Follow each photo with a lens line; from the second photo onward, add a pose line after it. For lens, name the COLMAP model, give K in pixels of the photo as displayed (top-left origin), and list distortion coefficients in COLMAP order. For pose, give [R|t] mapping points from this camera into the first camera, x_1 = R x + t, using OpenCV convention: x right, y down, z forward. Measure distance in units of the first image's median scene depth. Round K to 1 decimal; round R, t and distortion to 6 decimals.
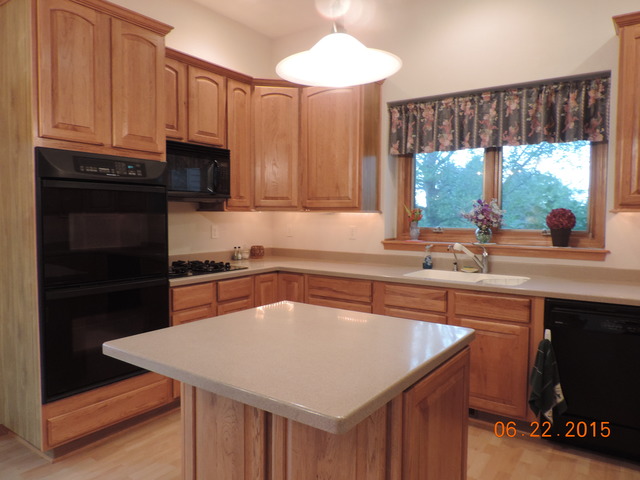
lens RADIAL K [[452.2, 0, 322.6], [0, 452.2, 240.5], [0, 0, 1]] dist [-0.016576, -0.005450]
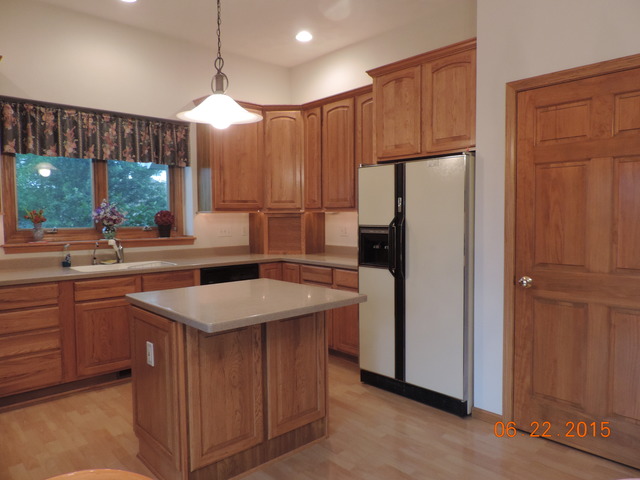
lens RADIAL K [[452.2, 0, 318.8], [0, 452.2, 242.0], [0, 0, 1]] dist [-0.016576, -0.005450]
pose [[0.219031, -0.066096, 0.973477, -0.707735], [0.060589, 0.996699, 0.054040, -0.017538], [-0.973835, 0.047146, 0.222312, 0.194487]]
